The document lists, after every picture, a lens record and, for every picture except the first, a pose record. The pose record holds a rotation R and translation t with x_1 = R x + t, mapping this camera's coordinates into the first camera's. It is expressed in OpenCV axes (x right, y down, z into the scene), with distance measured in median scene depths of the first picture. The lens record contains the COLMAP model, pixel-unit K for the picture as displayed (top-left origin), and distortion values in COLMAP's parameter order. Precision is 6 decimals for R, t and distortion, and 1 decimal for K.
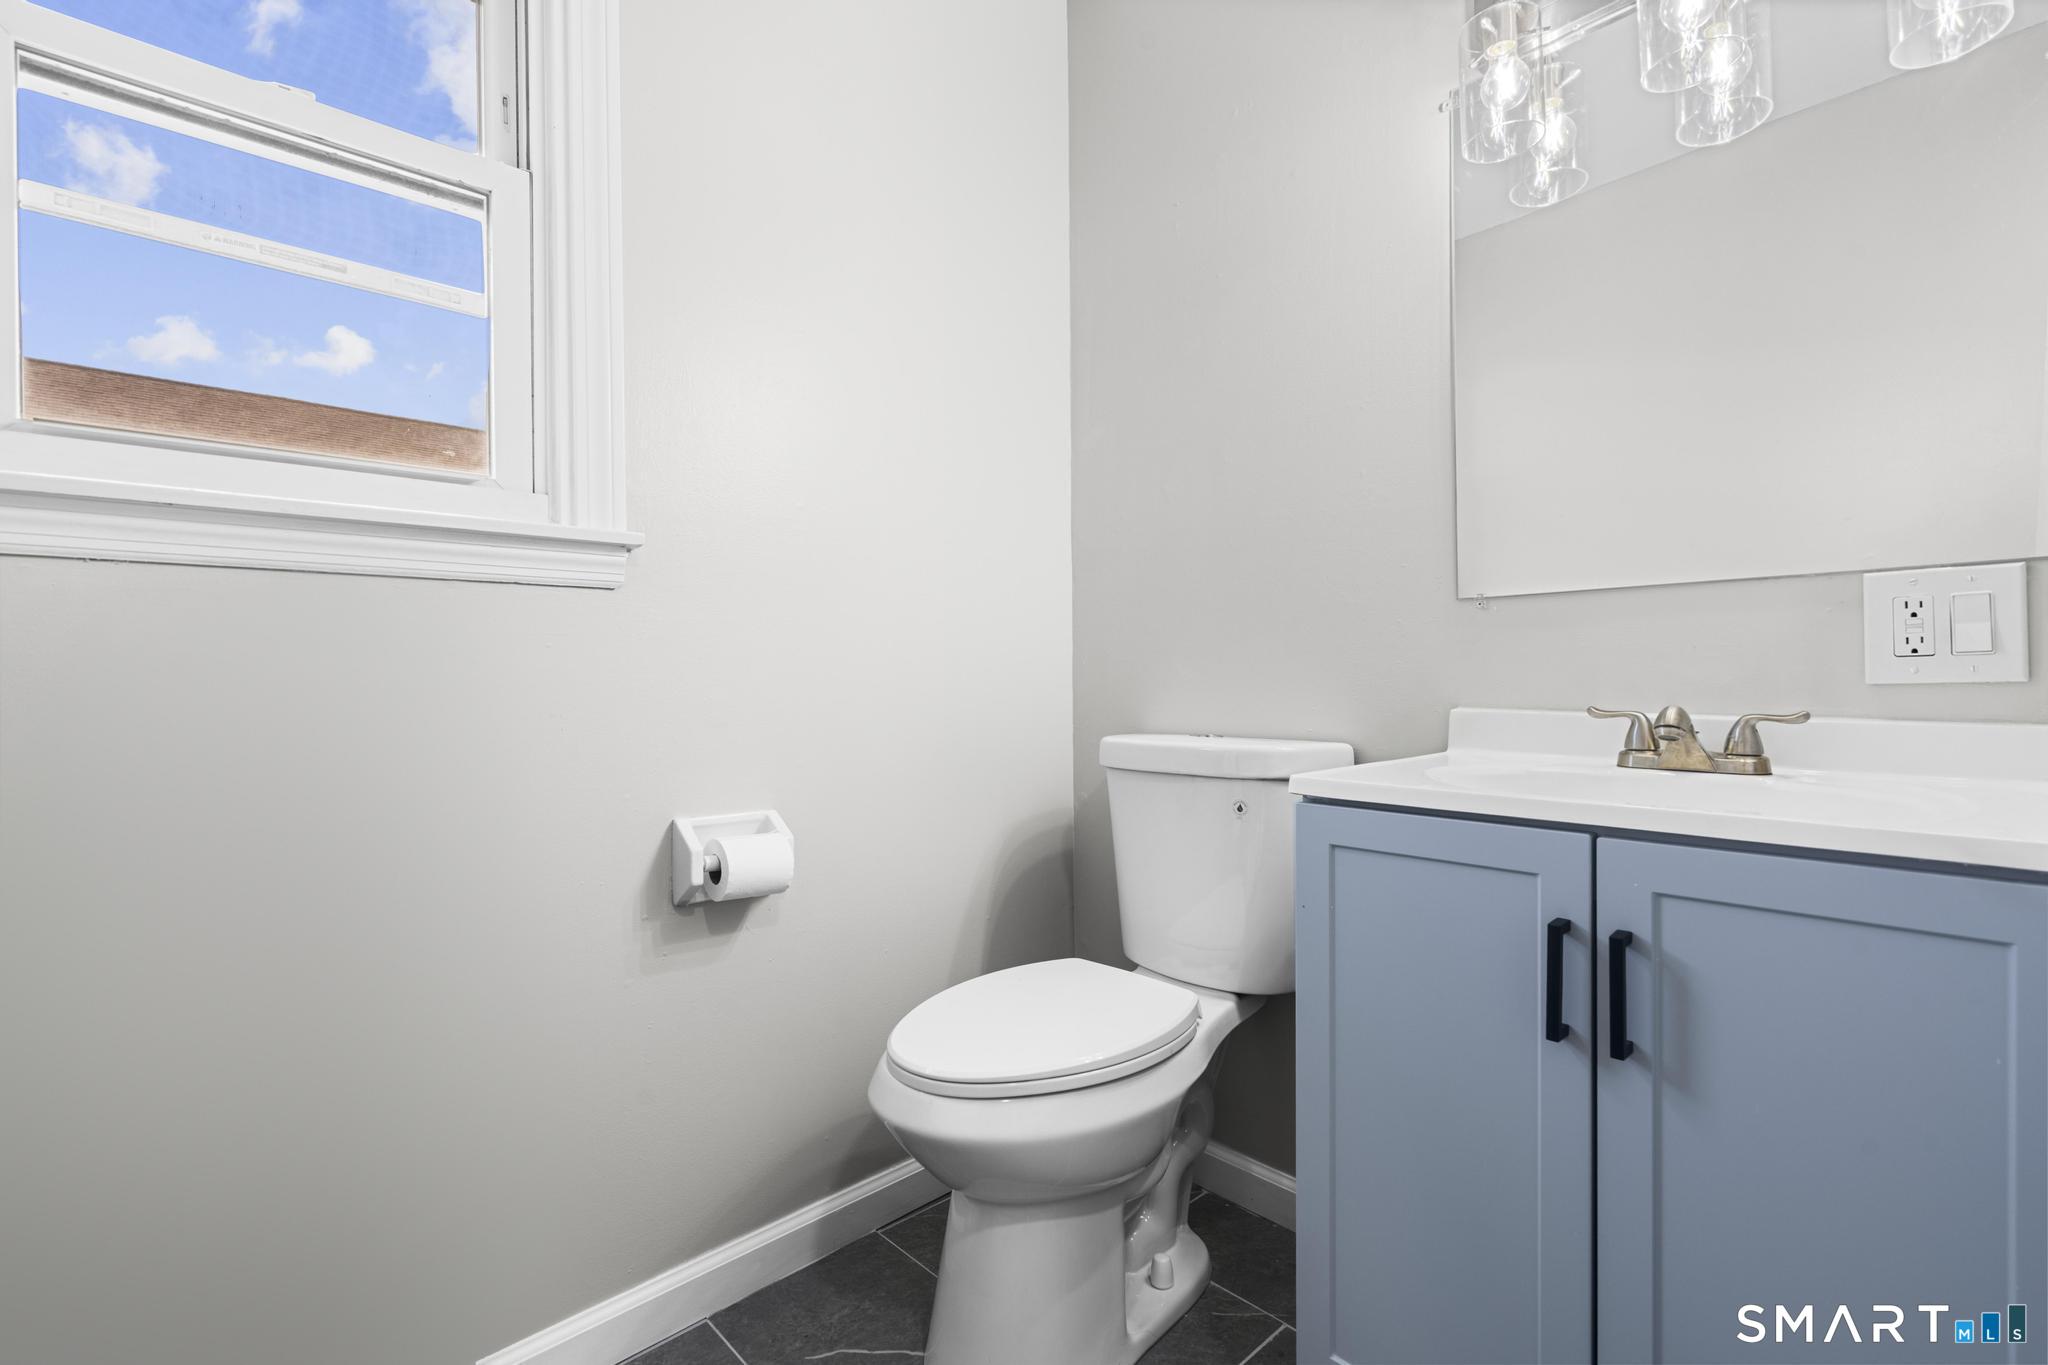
lens RADIAL K [[921.2, 0, 1036.5], [0, 921.2, 684.5], [0, 0, 1]] dist [-0.005869, 0.001045]
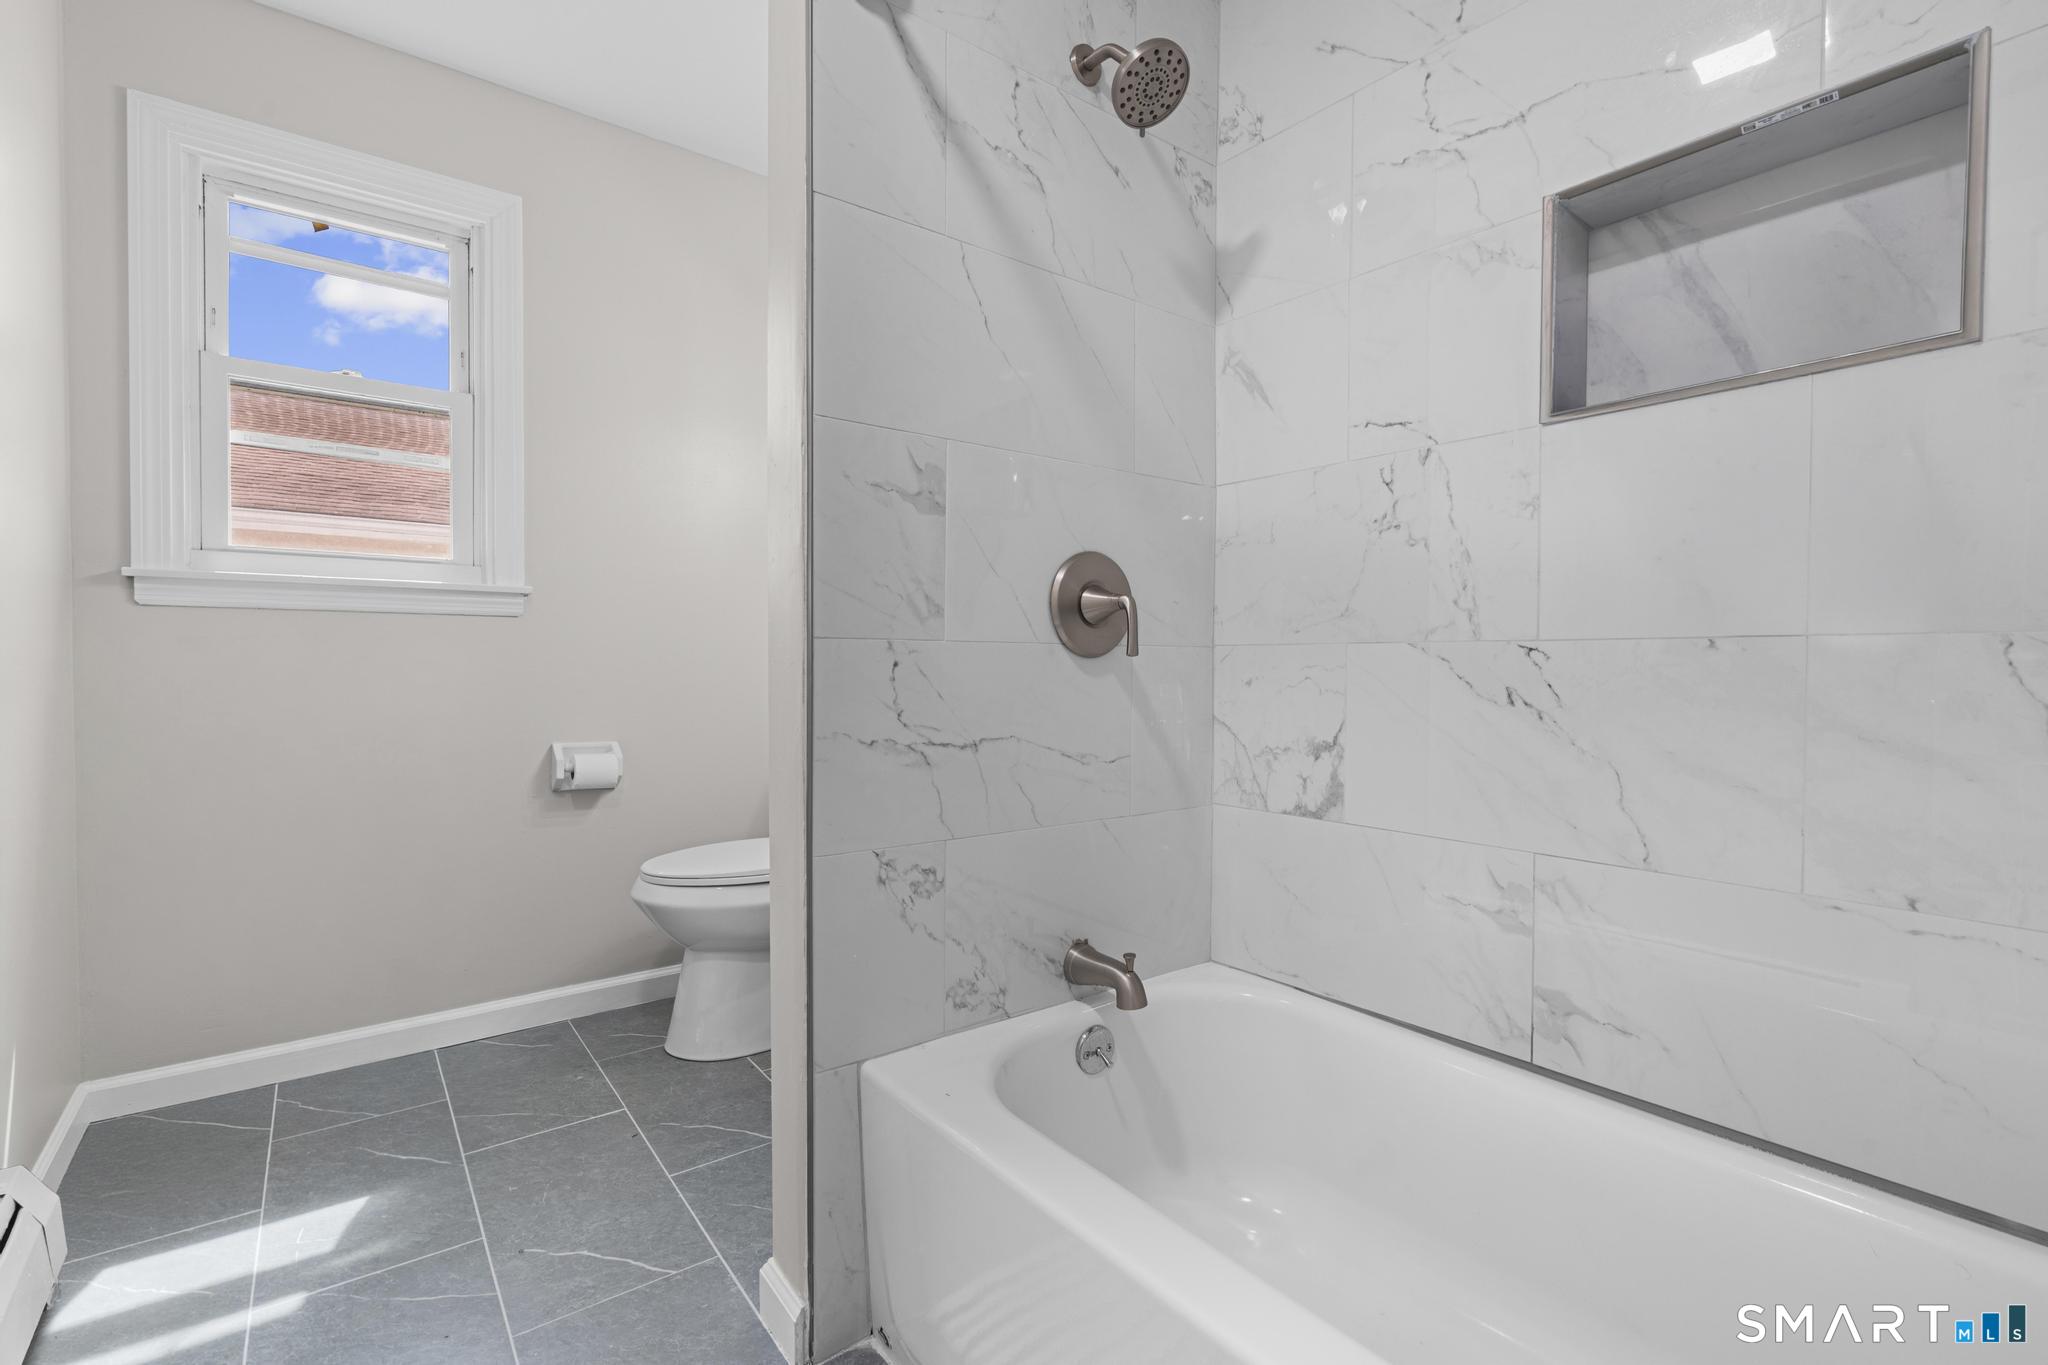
lens RADIAL K [[921.2, 0, 1012.7], [0, 921.2, 677.9], [0, 0, 1]] dist [-0.005869, 0.001045]
pose [[0.989963, 0.007755, -0.141115, 0.771576], [-0.006009, 0.999900, 0.012796, -0.011064], [0.141201, -0.011820, 0.989910, -0.674825]]
